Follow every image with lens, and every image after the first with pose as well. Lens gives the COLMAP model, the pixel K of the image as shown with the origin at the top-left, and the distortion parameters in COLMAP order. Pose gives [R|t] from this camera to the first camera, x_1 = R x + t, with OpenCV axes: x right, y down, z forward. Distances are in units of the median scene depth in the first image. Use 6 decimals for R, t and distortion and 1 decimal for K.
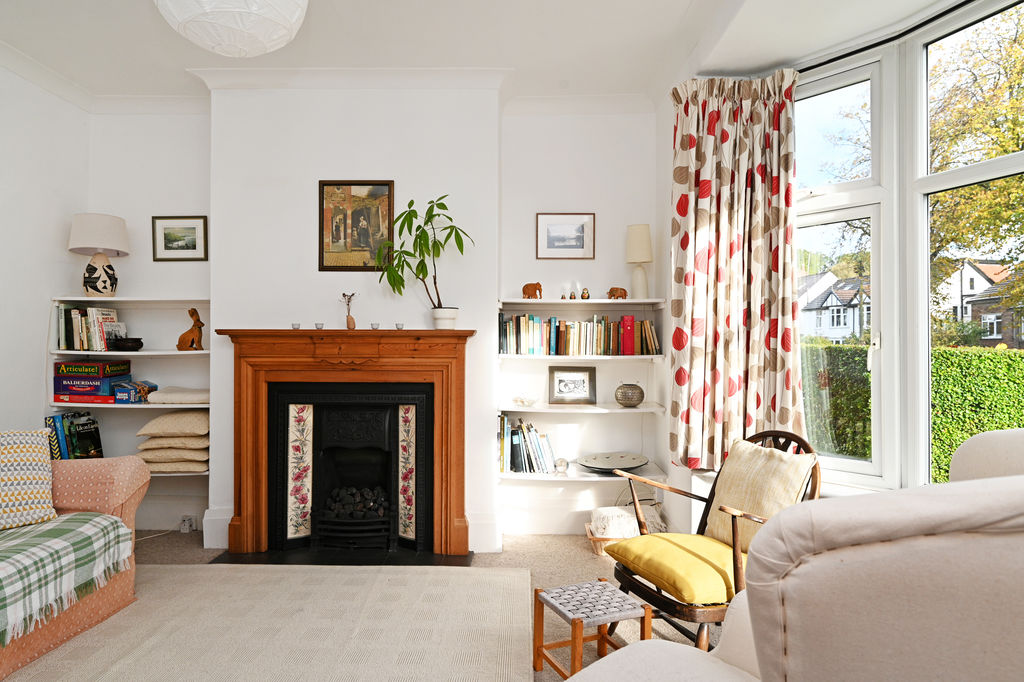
lens RADIAL K [[630.8, 0, 512.0], [0, 630.8, 341.0], [0, 0, 1]] dist [0.000001, -0.000535]
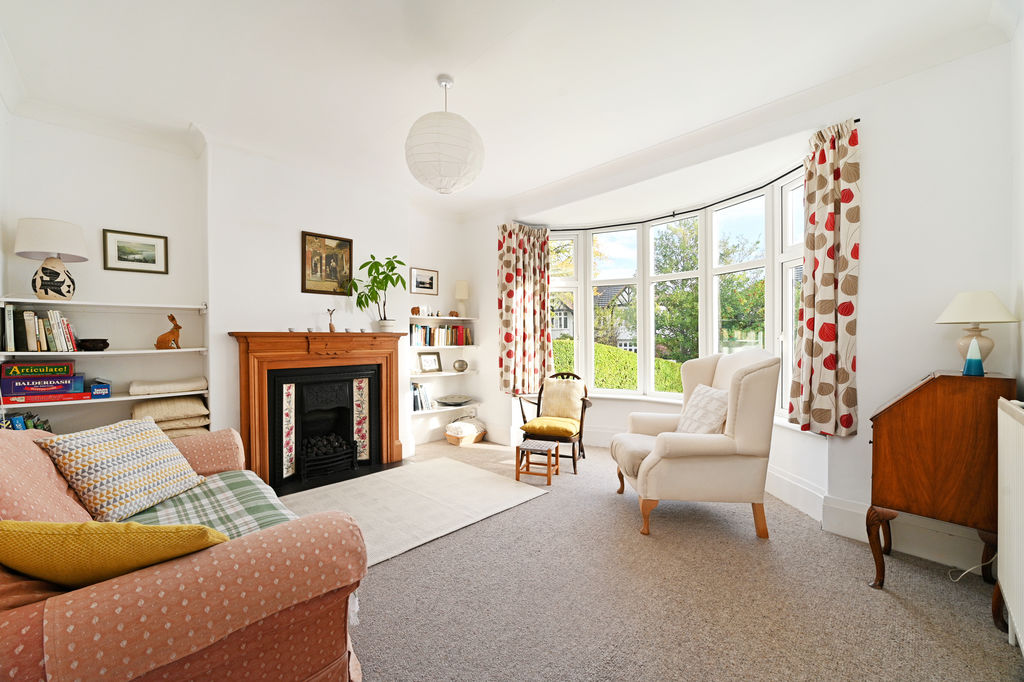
lens RADIAL K [[405.6, 0, 512.0], [0, 405.6, 341.0], [0, 0, 1]] dist [-0.002421, -0.000193]
pose [[0.695839, -0.012043, 0.718097, -0.646325], [0.005525, 0.999920, 0.011416, -0.005530], [-0.718177, -0.003976, 0.695849, -0.012028]]
